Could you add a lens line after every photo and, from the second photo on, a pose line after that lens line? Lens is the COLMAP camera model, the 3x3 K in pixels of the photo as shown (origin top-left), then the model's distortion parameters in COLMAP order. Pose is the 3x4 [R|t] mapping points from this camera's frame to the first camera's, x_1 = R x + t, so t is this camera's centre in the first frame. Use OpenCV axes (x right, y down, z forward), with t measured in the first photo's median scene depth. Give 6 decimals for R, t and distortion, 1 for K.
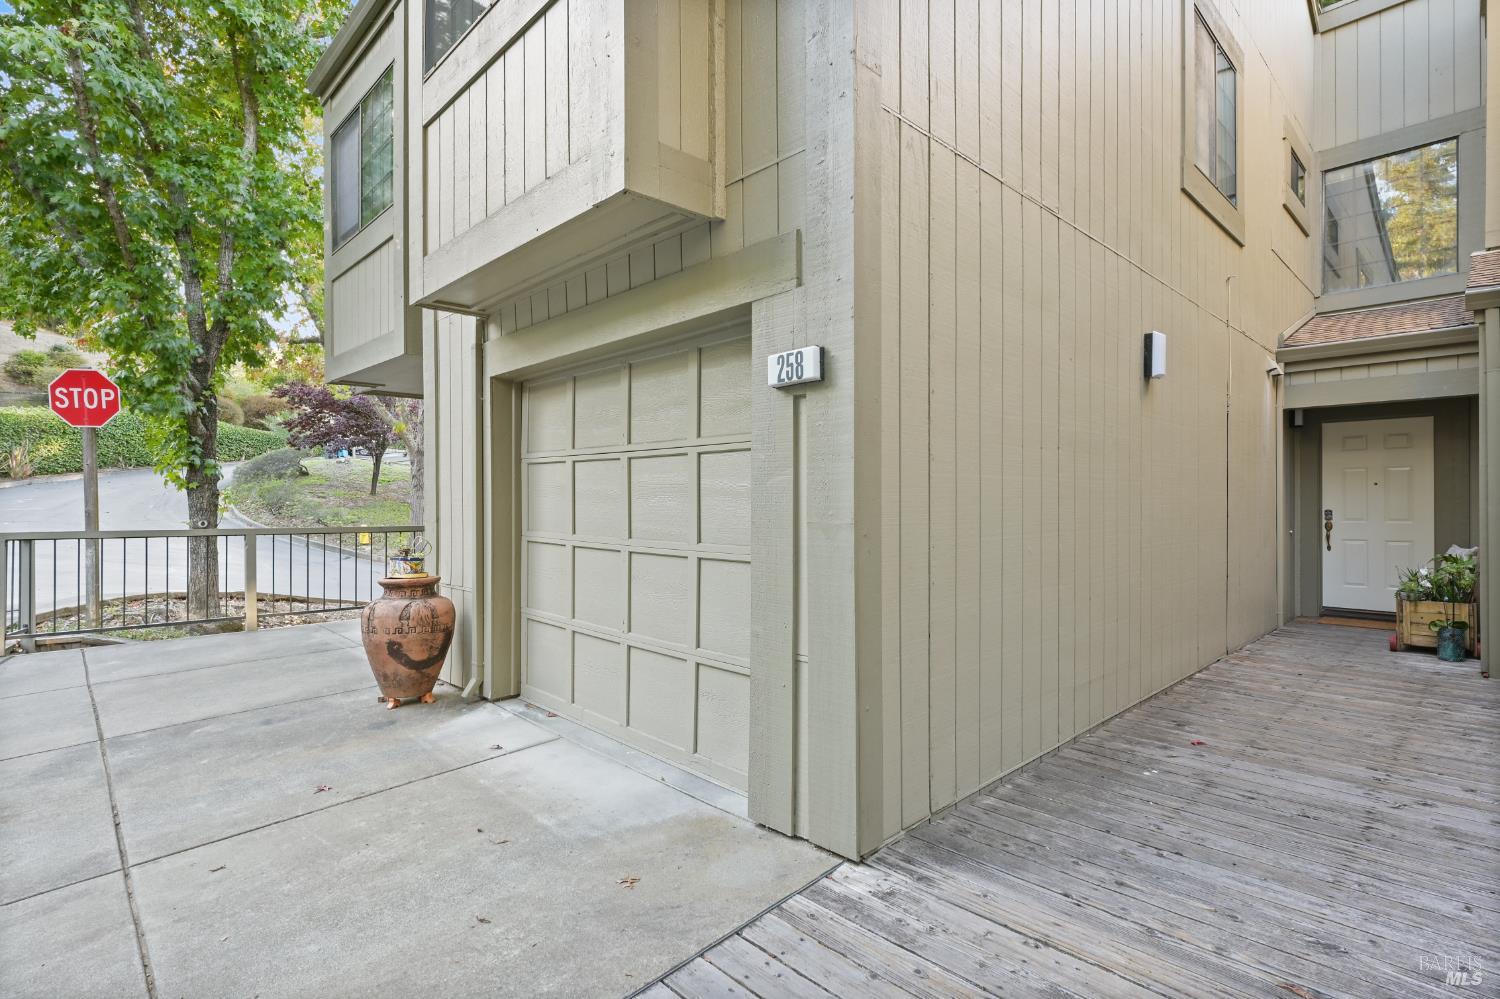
lens RADIAL K [[725.9, 0, 750.2], [0, 725.9, 500.0], [0, 0, 1]] dist [-0.000030, 0.000051]
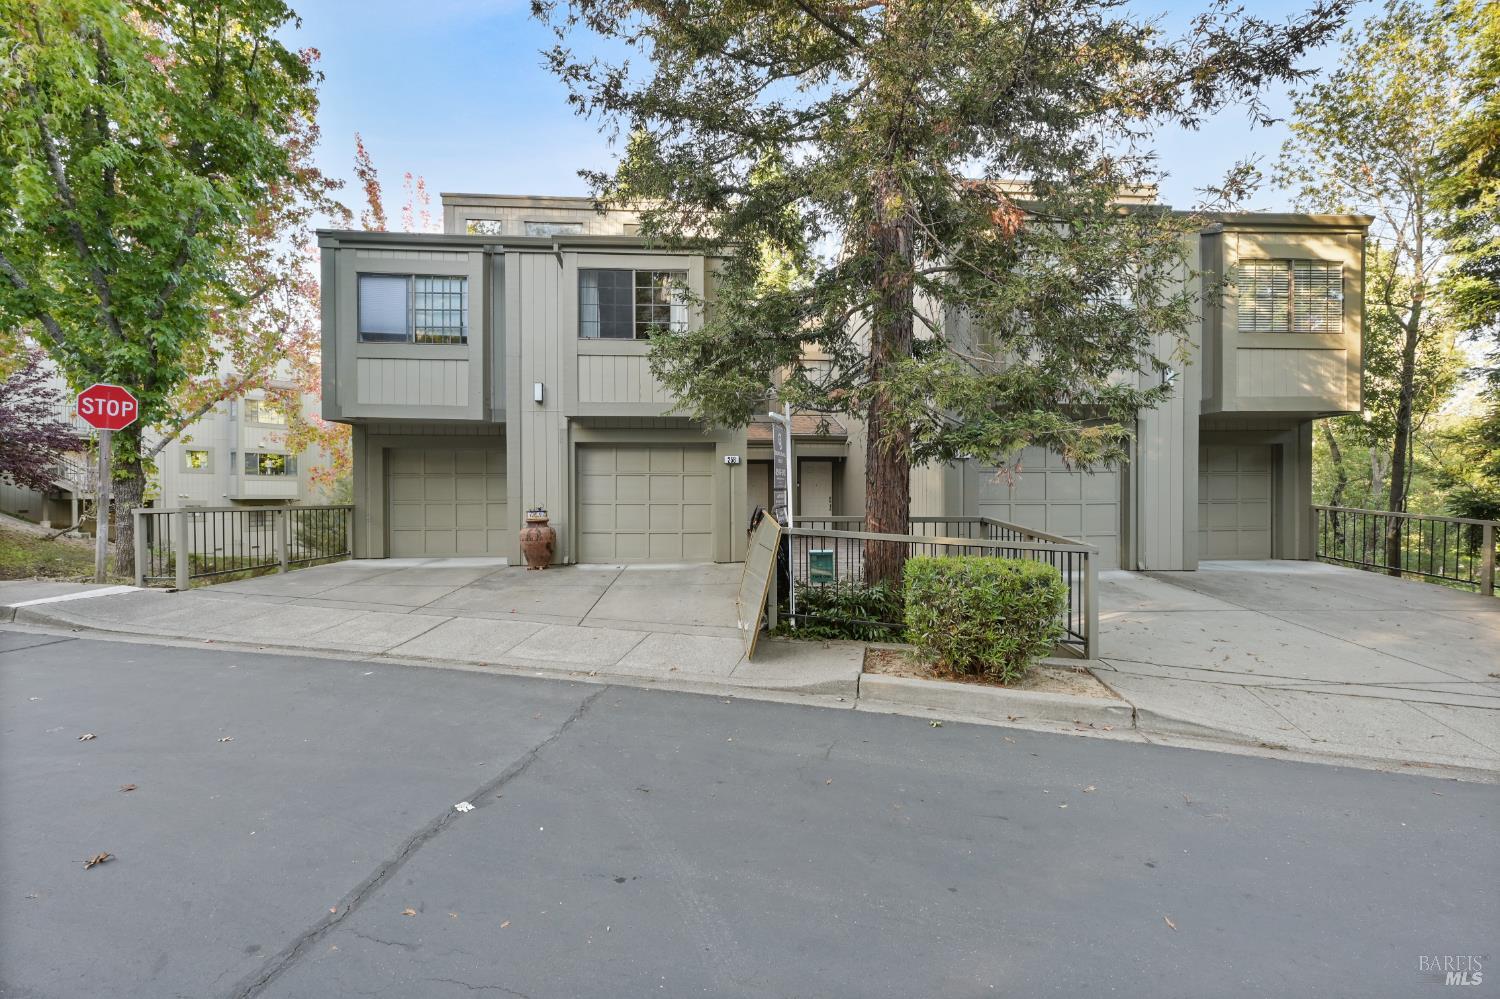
lens RADIAL K [[594.5, 0, 750.2], [0, 594.5, 498.9], [0, 0, 1]] dist [-0.000388, -0.000127]
pose [[0.665078, -0.001606, 0.746772, -1.046305], [-0.000856, 0.999995, 0.002913, 0.021921], [-0.746774, -0.002577, 0.665073, -0.628307]]
